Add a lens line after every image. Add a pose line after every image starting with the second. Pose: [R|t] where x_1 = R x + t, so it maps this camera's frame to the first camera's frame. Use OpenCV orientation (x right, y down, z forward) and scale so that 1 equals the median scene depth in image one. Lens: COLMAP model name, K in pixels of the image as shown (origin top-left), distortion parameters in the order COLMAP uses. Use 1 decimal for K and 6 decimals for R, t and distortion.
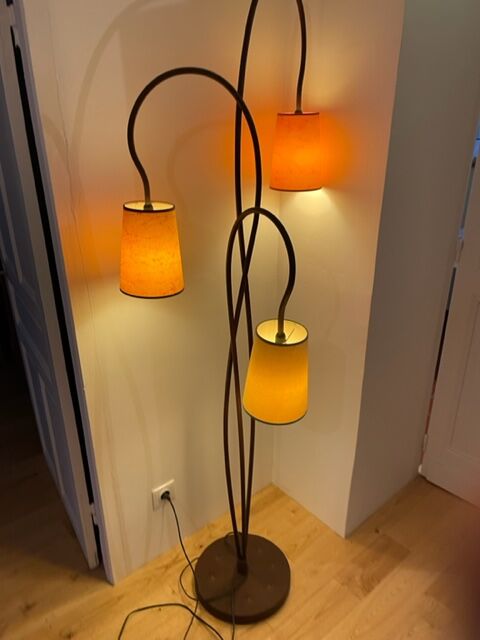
lens RADIAL K [[470.2, 0, 240.0], [0, 470.2, 320.0], [0, 0, 1]] dist [0.009077, 0.003324]
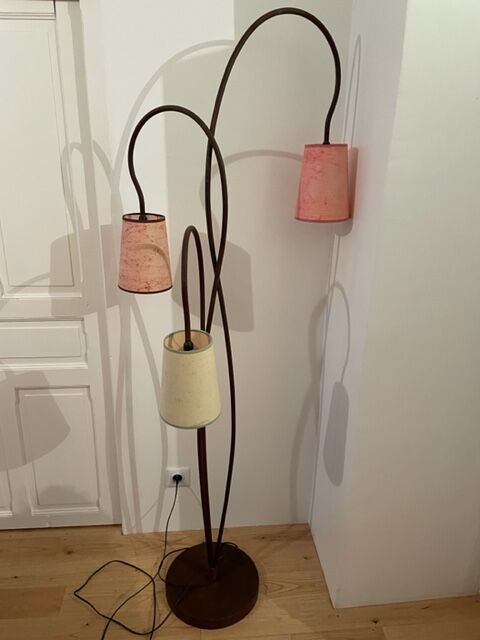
lens RADIAL K [[519.5, 0, 238.8], [0, 519.5, 293.7], [0, 0, 1]] dist [-0.001085, -0.004954]
pose [[0.819674, 0.197299, -0.537781, 0.572860], [-0.235525, 0.971865, -0.002428, -0.077460], [0.522171, 0.128651, 0.843081, 0.013750]]
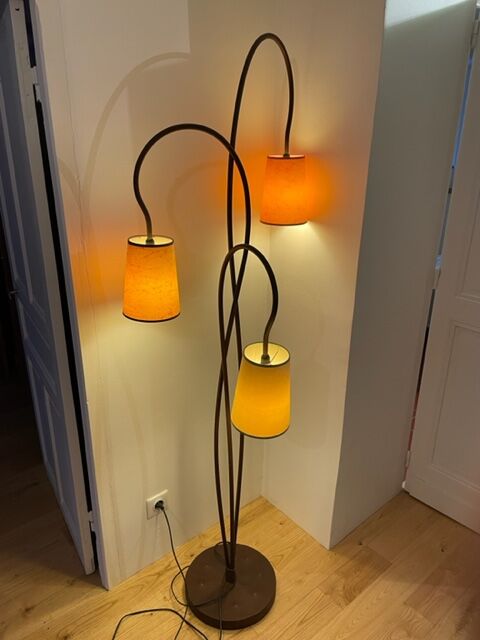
lens RADIAL K [[467.2, 0, 234.9], [0, 467.2, 309.0], [0, 0, 1]] dist [0.002418, -0.002196]
pose [[0.999873, 0.014378, -0.006821, 0.013910], [-0.014727, 0.998412, -0.054375, -0.014471], [0.006029, 0.054469, 0.998497, -0.081252]]
